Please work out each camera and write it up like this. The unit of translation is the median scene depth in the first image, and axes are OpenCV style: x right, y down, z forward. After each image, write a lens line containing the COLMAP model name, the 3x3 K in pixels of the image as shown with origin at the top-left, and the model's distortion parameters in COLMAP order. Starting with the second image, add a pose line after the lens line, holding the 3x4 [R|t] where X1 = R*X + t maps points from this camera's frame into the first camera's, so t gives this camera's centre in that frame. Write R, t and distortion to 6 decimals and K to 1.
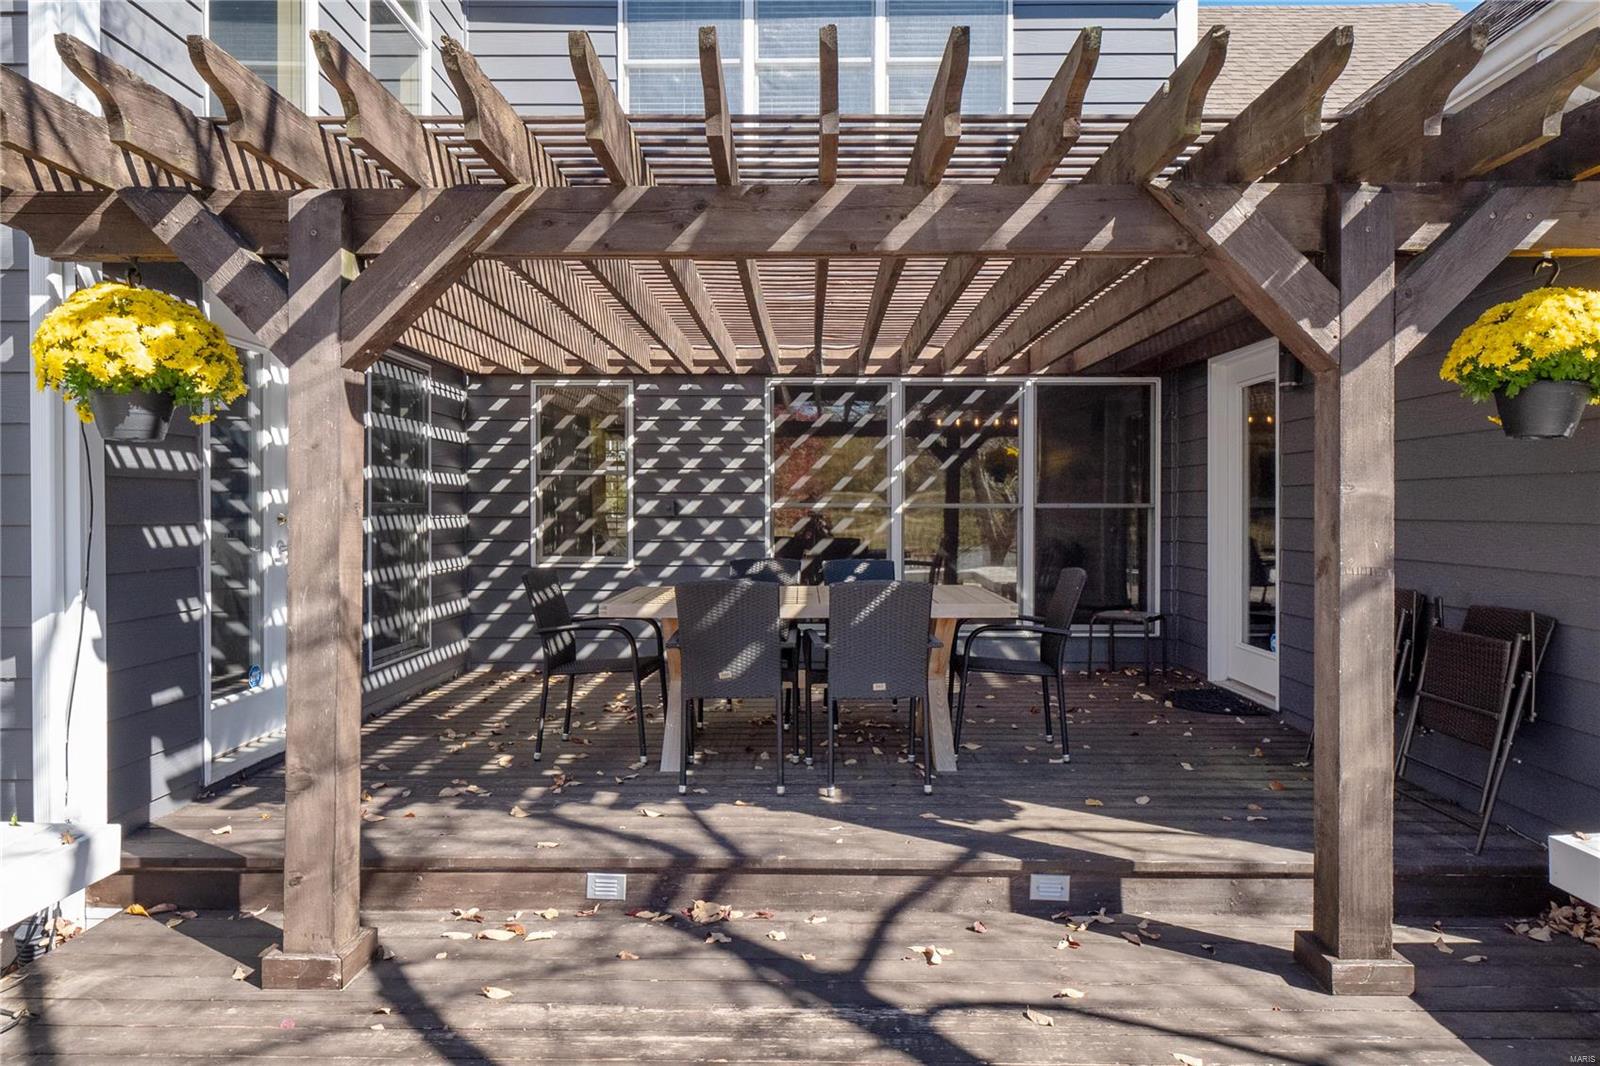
lens RADIAL K [[1036.3, 0, 800.0], [0, 1036.3, 533.0], [0, 0, 1]] dist [0.018530, 0.001227]
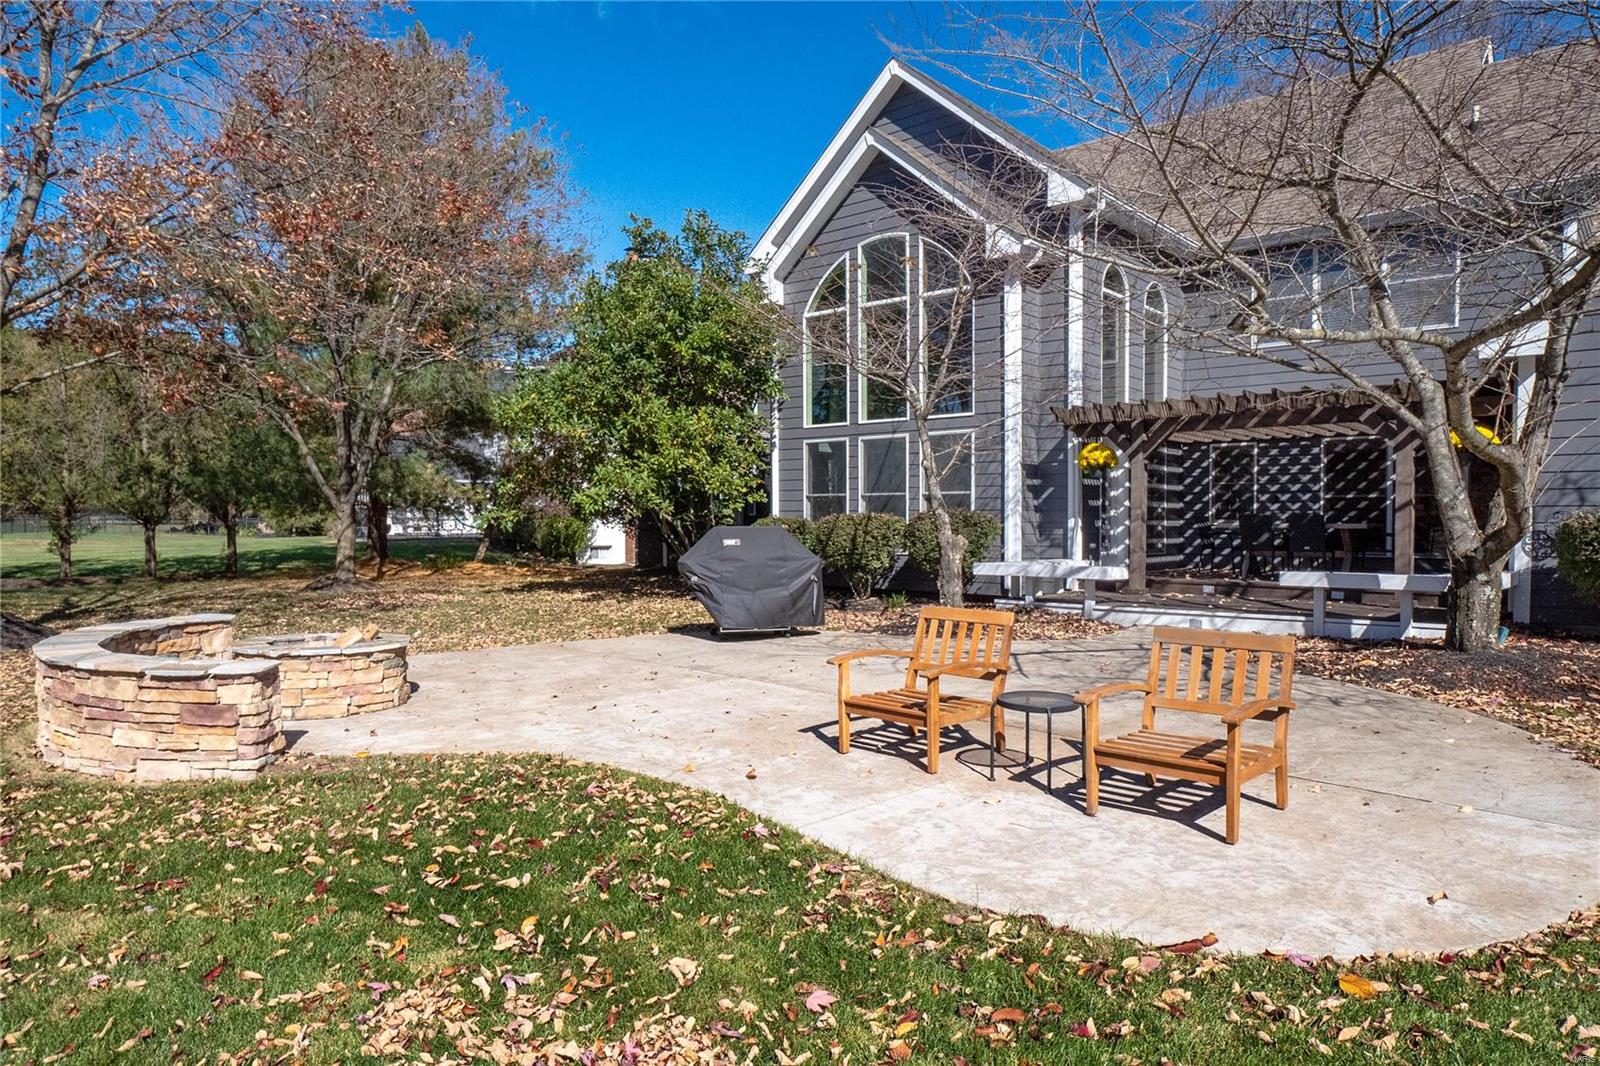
lens RADIAL K [[1036.3, 0, 800.0], [0, 1036.3, 533.0], [0, 0, 1]] dist [0.018530, 0.001227]
pose [[0.772006, 0.006883, -0.635578, 0.508859], [-0.017003, 0.999807, -0.009825, 0.089238], [0.635388, 0.018391, 0.771974, -1.367341]]
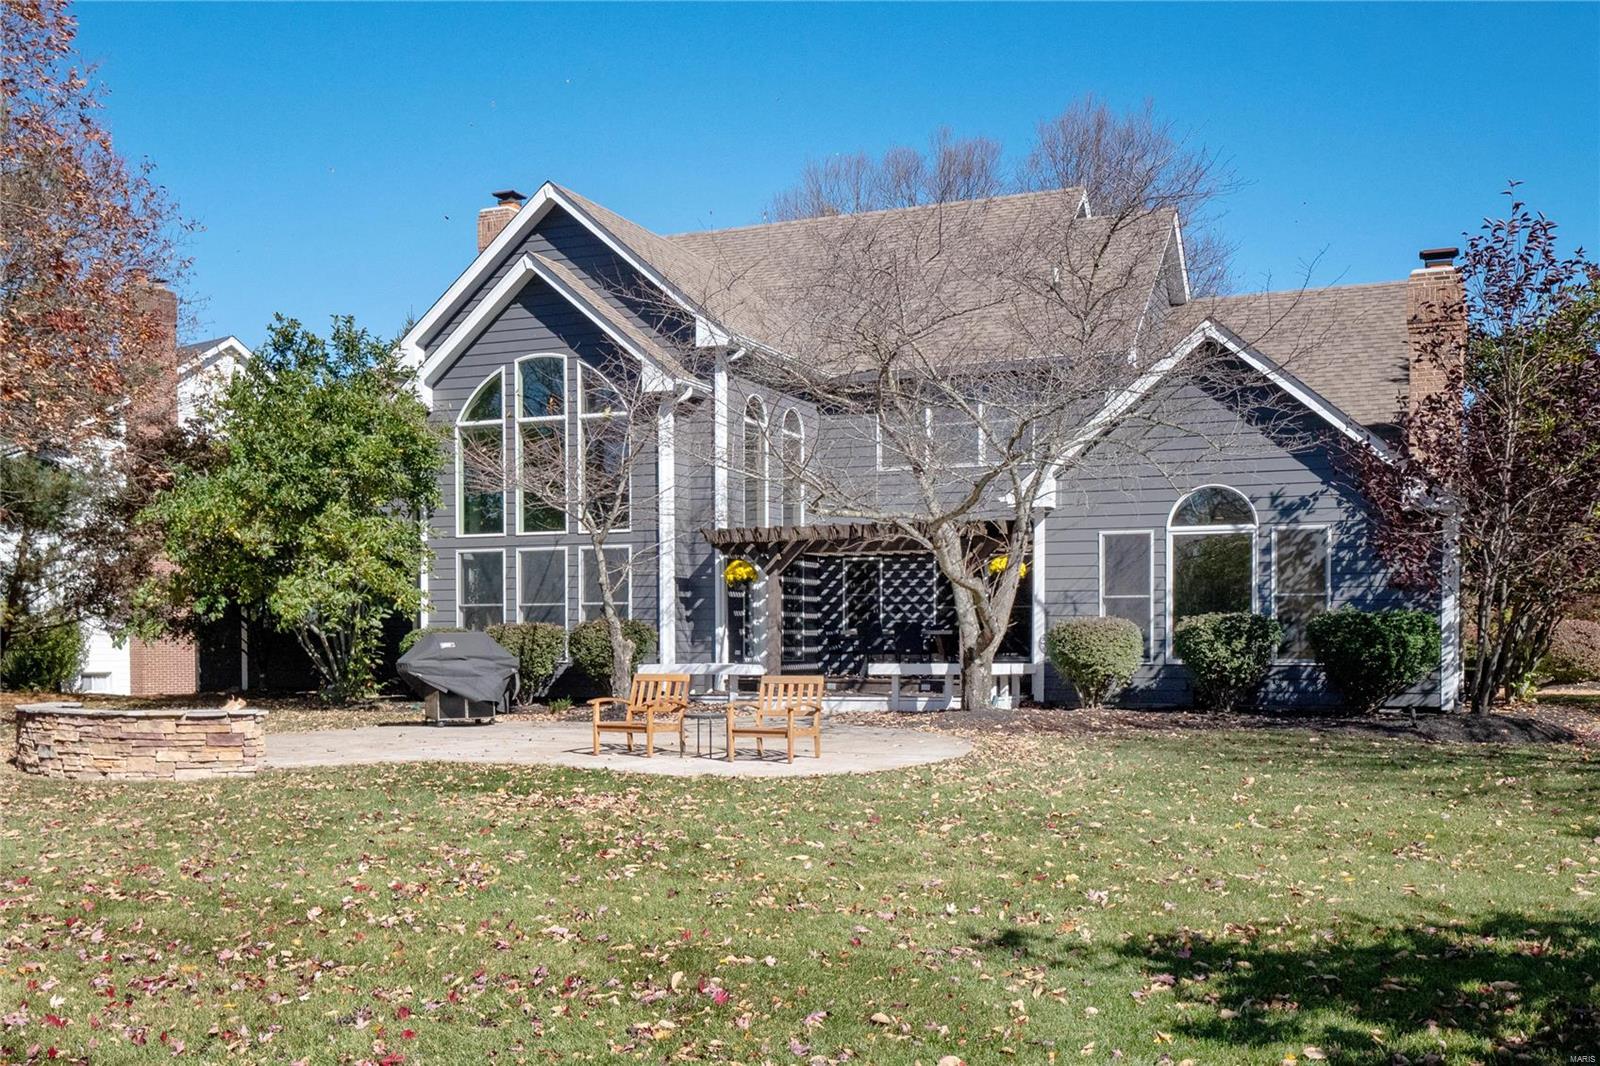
lens RADIAL K [[1700.3, 0, 800.8], [0, 1700.3, 534.5], [0, 0, 1]] dist [-0.004944, 0.001023]
pose [[0.928187, -0.028785, -0.370999, 1.149381], [-0.004323, 0.996102, -0.088102, 0.153920], [0.372089, 0.083379, 0.924445, -2.782411]]
